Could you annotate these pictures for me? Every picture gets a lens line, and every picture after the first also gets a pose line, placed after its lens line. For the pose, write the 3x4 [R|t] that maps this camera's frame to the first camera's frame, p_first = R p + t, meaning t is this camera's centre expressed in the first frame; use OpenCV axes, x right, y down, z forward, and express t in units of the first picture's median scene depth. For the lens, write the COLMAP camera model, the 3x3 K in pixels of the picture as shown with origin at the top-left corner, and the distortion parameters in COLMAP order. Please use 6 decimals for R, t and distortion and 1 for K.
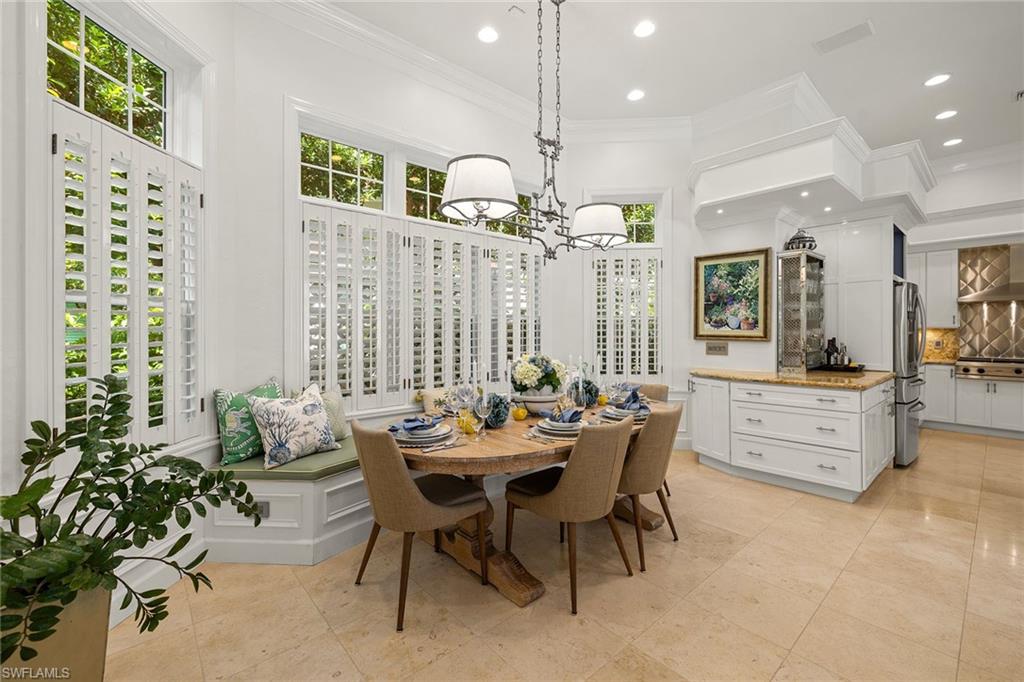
lens RADIAL K [[424.8, 0, 513.0], [0, 424.8, 332.8], [0, 0, 1]] dist [0.003295, 0.000432]
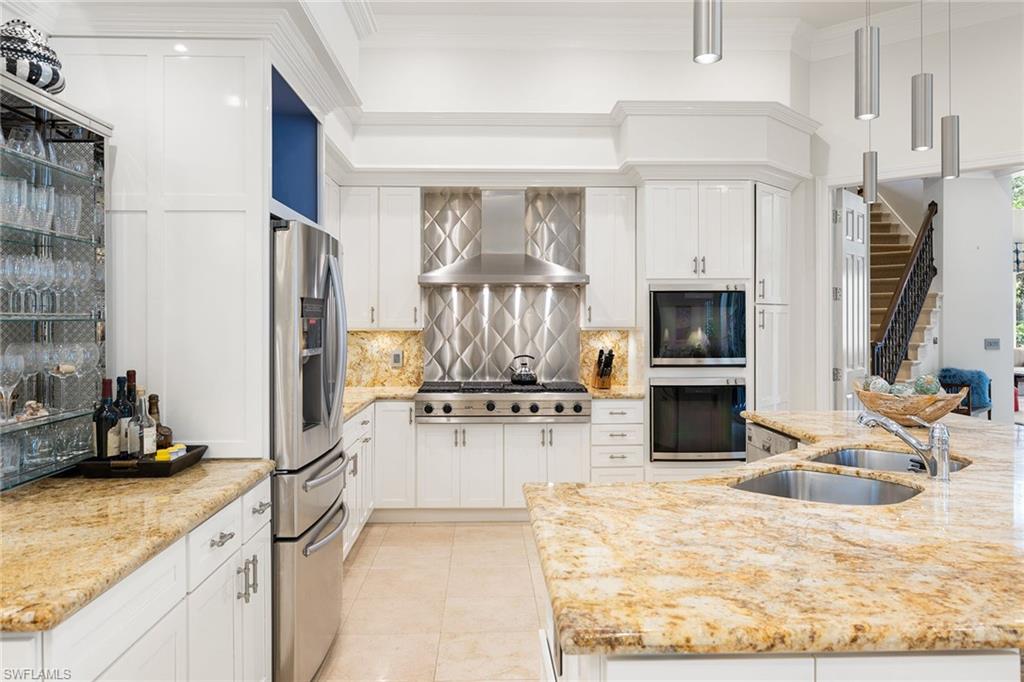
lens RADIAL K [[772.3, 0, 511.5], [0, 772.3, 335.6], [0, 0, 1]] dist [-0.002924, -0.000507]
pose [[0.633728, -0.011598, 0.773469, 0.358708], [0.001112, 0.999900, 0.014082, -0.018874], [-0.773555, -0.008064, 0.633678, 0.288351]]
